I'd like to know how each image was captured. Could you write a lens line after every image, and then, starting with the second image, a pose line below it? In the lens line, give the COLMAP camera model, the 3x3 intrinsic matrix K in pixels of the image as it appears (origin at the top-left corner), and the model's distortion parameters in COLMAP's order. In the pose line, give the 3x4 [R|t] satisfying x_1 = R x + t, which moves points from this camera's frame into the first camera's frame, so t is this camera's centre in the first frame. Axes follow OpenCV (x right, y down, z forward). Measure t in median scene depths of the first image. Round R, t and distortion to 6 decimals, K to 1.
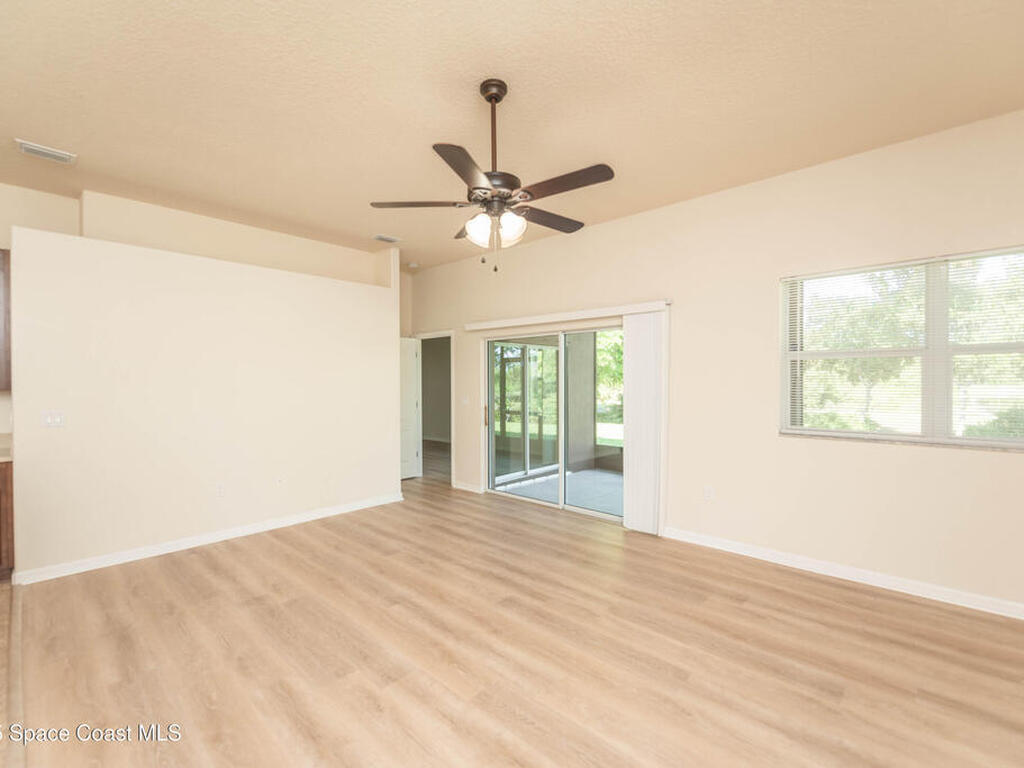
lens RADIAL K [[456.5, 0, 506.8], [0, 456.5, 383.8], [0, 0, 1]] dist [-0.012356, -0.000467]
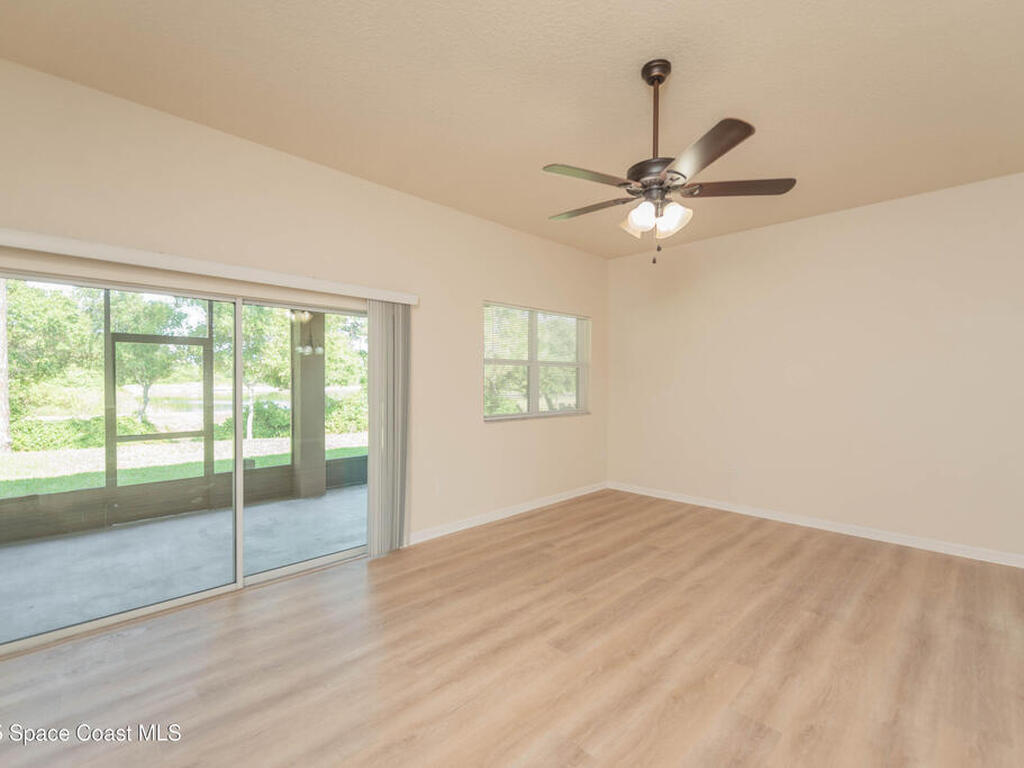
lens RADIAL K [[492.6, 0, 512.5], [0, 492.6, 351.5], [0, 0, 1]] dist [-0.002775, -0.000656]
pose [[0.001065, 0.061367, 0.998115, -0.929086], [0.001194, 0.998114, -0.061368, 0.018123], [-0.999999, 0.001257, 0.000990, 1.134271]]
